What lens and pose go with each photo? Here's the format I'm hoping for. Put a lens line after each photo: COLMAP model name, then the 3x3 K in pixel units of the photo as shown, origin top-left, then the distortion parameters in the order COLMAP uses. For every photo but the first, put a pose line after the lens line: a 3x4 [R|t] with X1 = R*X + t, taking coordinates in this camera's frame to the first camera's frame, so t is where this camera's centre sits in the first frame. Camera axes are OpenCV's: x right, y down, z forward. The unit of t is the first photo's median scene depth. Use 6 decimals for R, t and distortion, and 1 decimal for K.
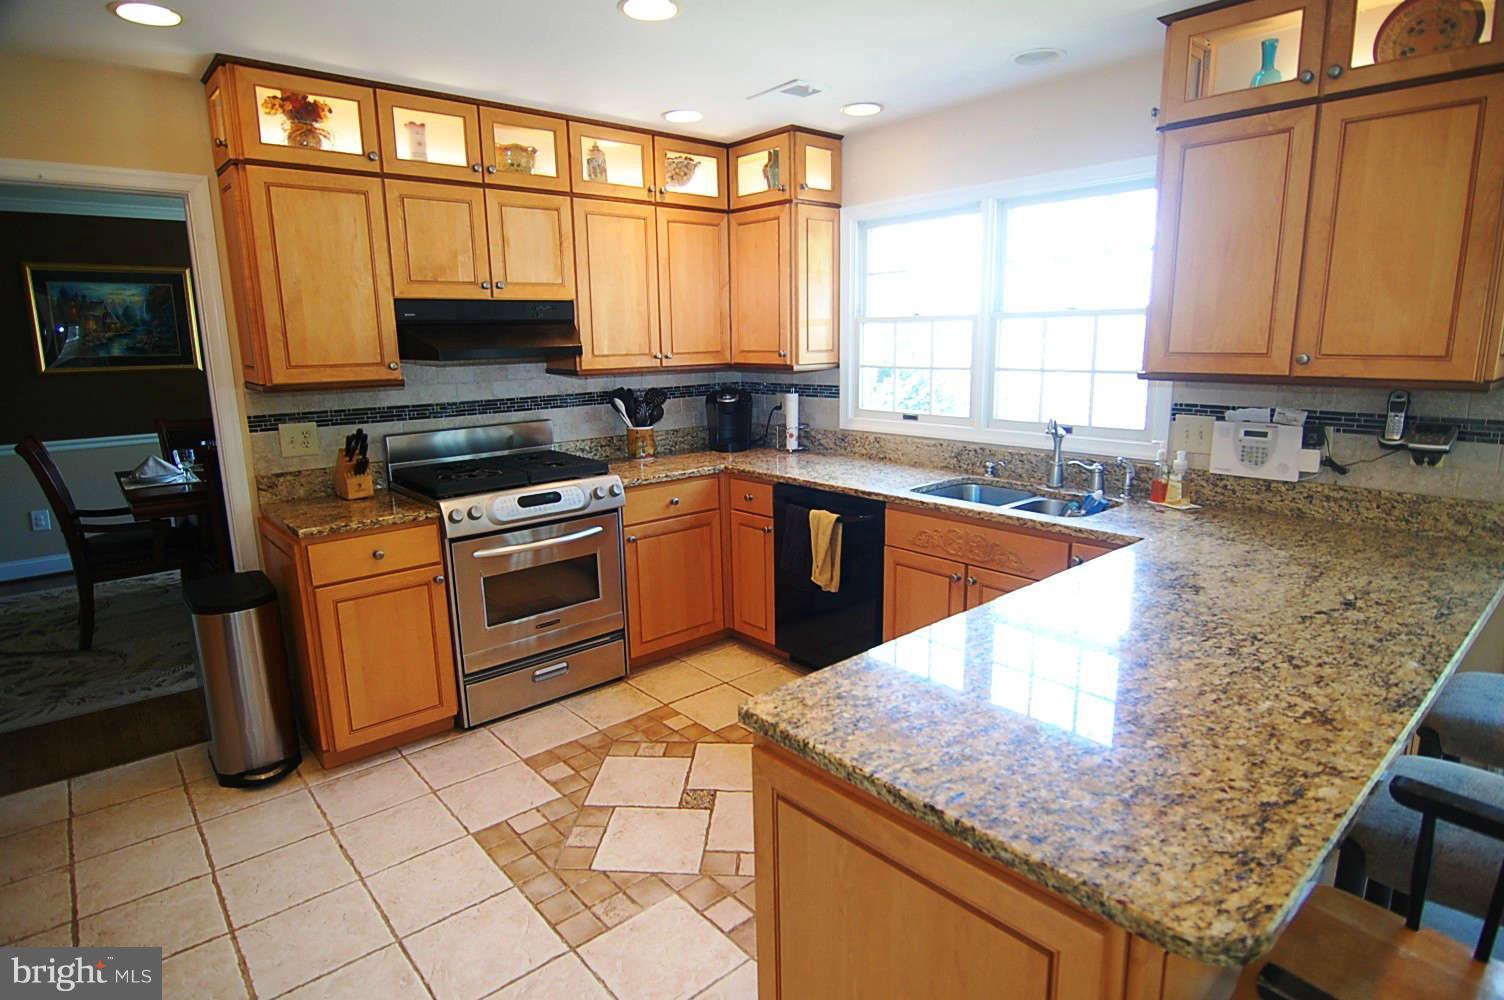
lens RADIAL K [[802.0, 0, 752.0], [0, 802.0, 500.0], [0, 0, 1]] dist [-0.003776, -0.012410]
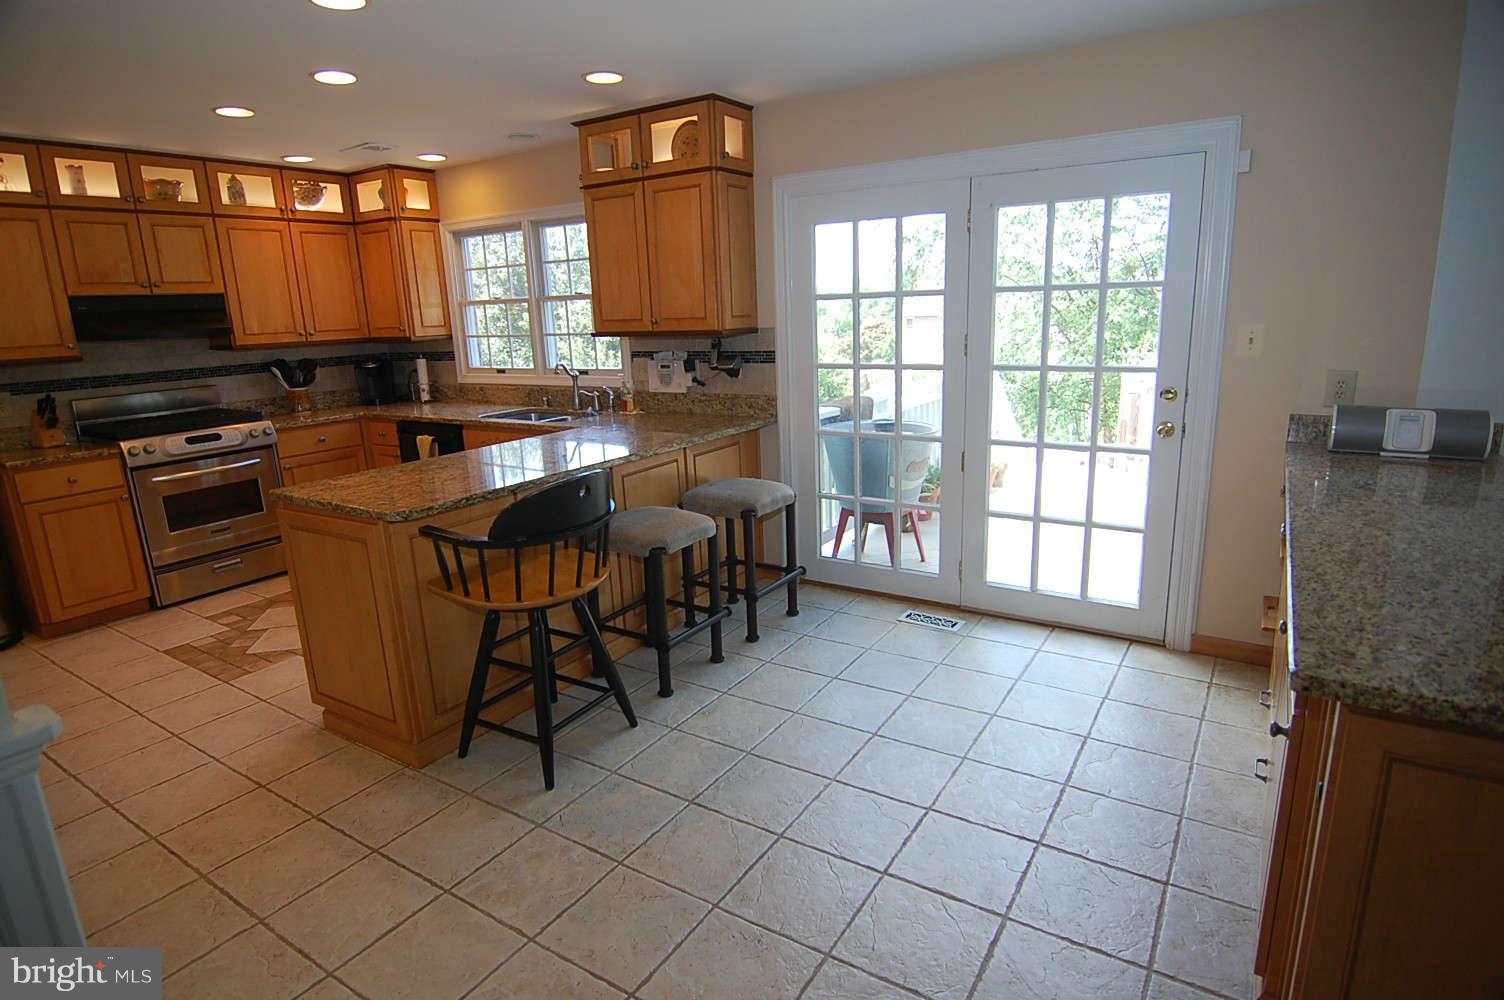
lens RADIAL K [[802.0, 0, 752.0], [0, 802.0, 500.0], [0, 0, 1]] dist [-0.003776, -0.012410]
pose [[0.961922, -0.082785, 0.260484, 0.264693], [0.076227, 0.996469, 0.035195, 0.121538], [-0.262478, -0.013999, 0.964837, -0.553693]]
